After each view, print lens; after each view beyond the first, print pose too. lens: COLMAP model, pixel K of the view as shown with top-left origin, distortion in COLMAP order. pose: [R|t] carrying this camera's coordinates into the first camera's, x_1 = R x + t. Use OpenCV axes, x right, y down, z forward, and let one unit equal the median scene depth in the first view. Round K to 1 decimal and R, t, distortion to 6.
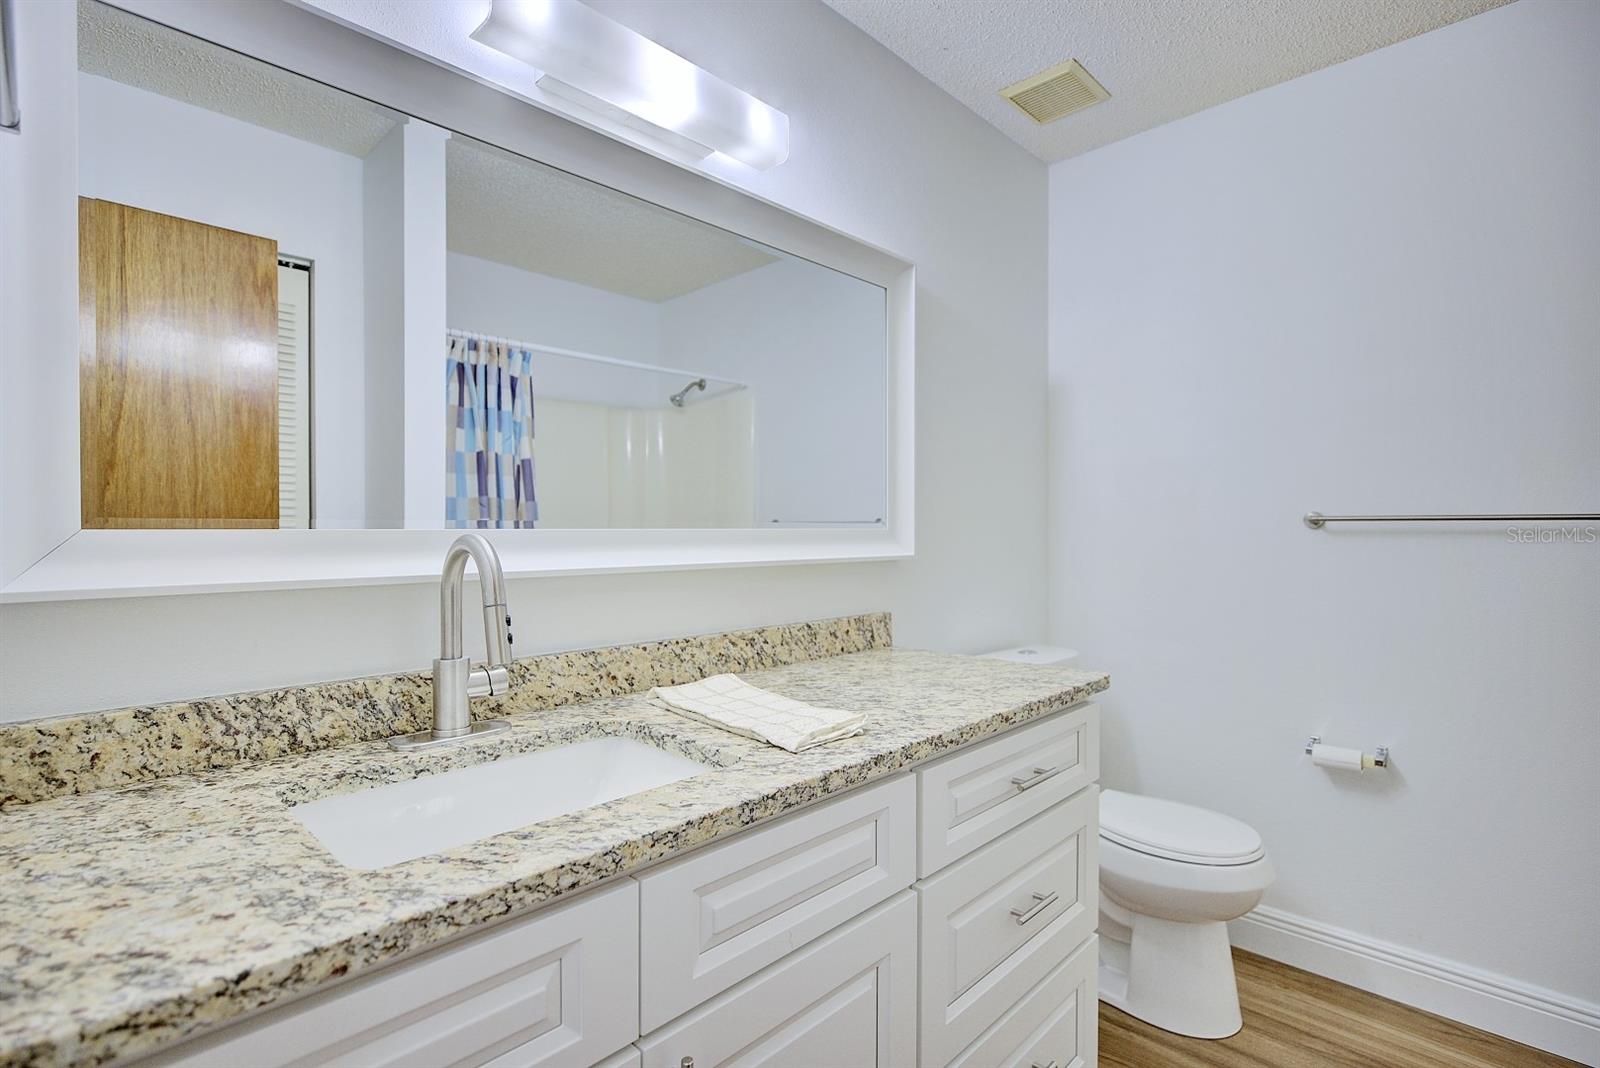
lens RADIAL K [[756.1, 0, 800.0], [0, 756.1, 534.0], [0, 0, 1]] dist [0.002523, 0.000974]
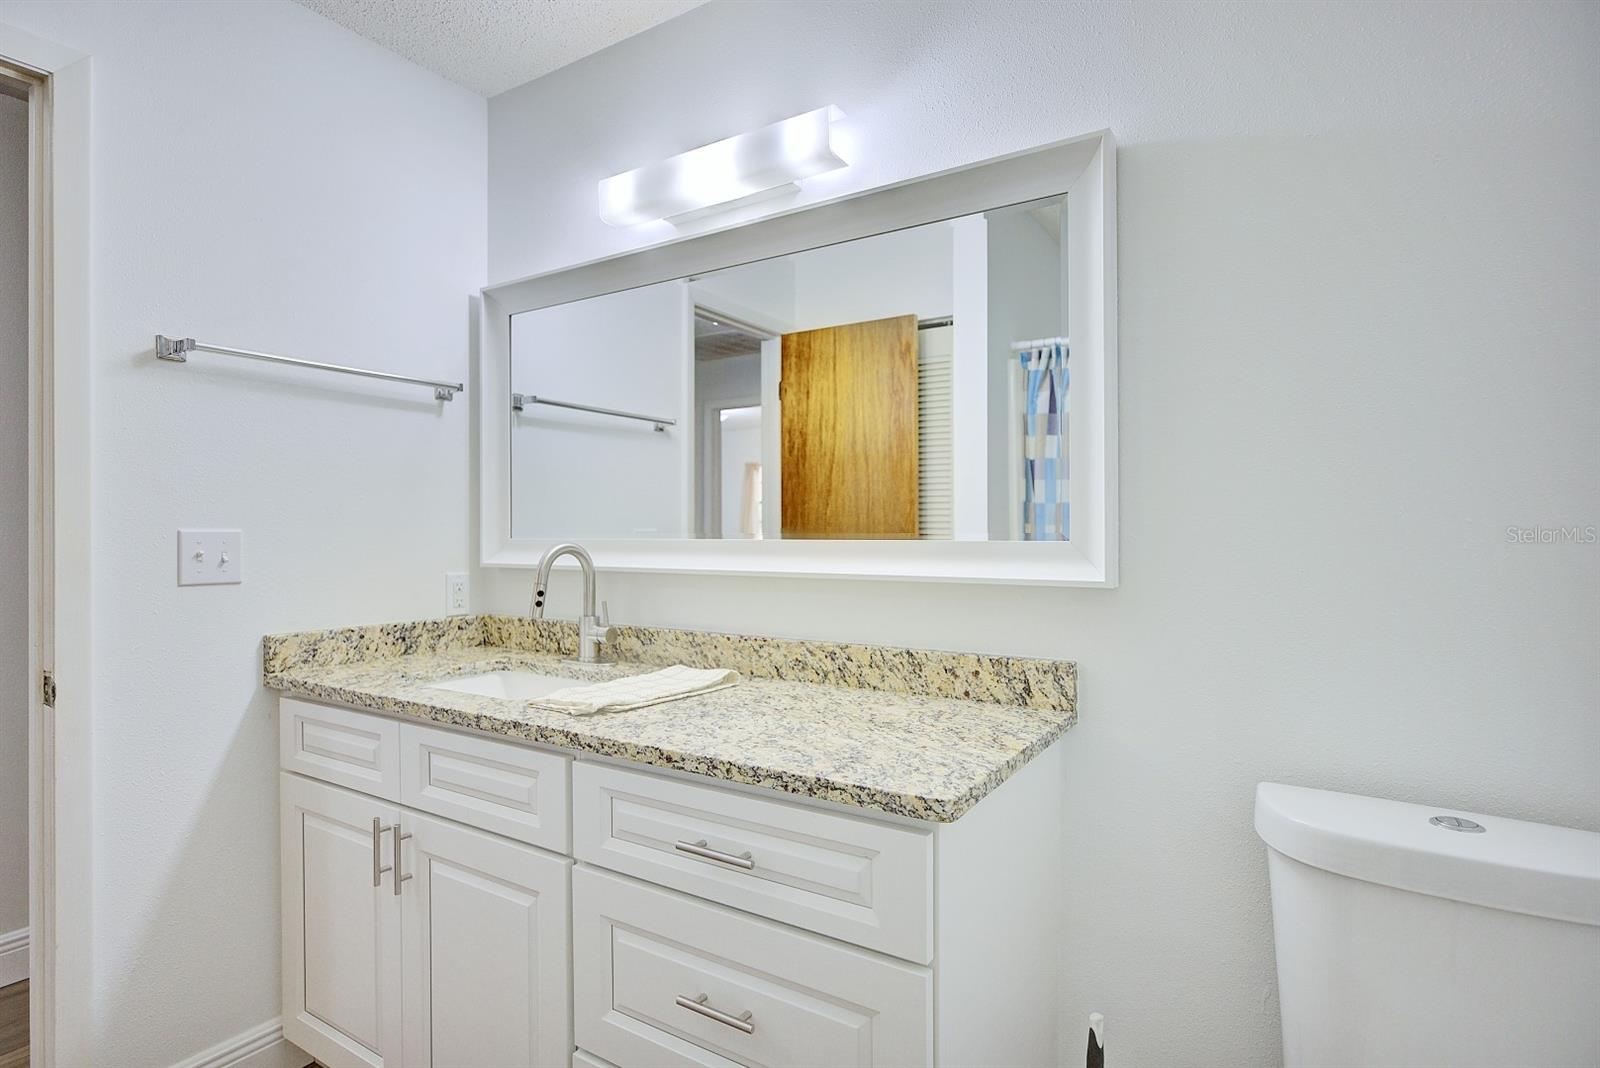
lens RADIAL K [[838.7, 0, 800.0], [0, 838.7, 534.0], [0, 0, 1]] dist [-0.004035, -0.000082]
pose [[0.193771, 0.007328, -0.981019, 1.012968], [-0.000553, 0.999973, 0.007360, -0.023211], [0.981047, -0.000883, 0.193770, 0.761876]]
